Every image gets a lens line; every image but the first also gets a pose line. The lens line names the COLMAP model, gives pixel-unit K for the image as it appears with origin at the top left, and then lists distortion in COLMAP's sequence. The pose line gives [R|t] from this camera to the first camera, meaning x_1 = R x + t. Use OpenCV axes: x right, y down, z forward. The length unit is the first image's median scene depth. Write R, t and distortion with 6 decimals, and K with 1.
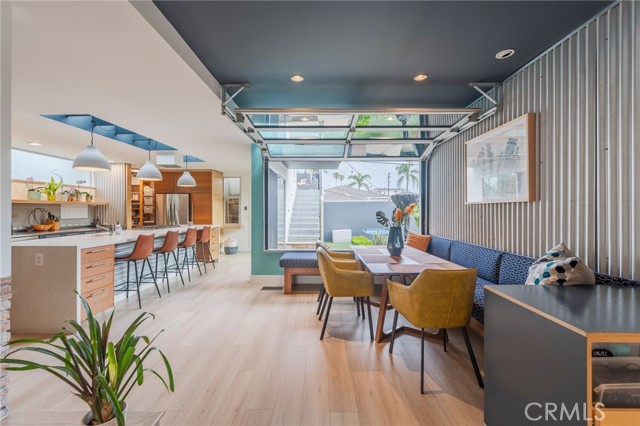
lens RADIAL K [[260.5, 0, 316.5], [0, 260.5, 210.4], [0, 0, 1]] dist [-0.000101, 0.000279]
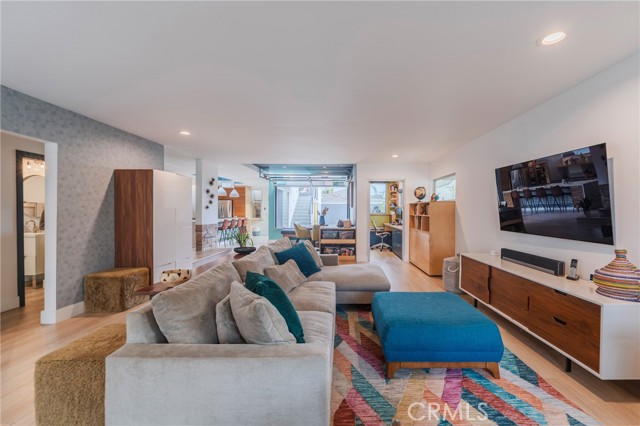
lens RADIAL K [[260.5, 0, 325.1], [0, 260.5, 213.8], [0, 0, 1]] dist [-0.000101, 0.000279]
pose [[0.999697, 0.004497, -0.024222, 0.217532], [-0.004214, 0.999922, 0.011720, 0.004798], [0.024272, -0.011615, 0.999638, -0.932505]]
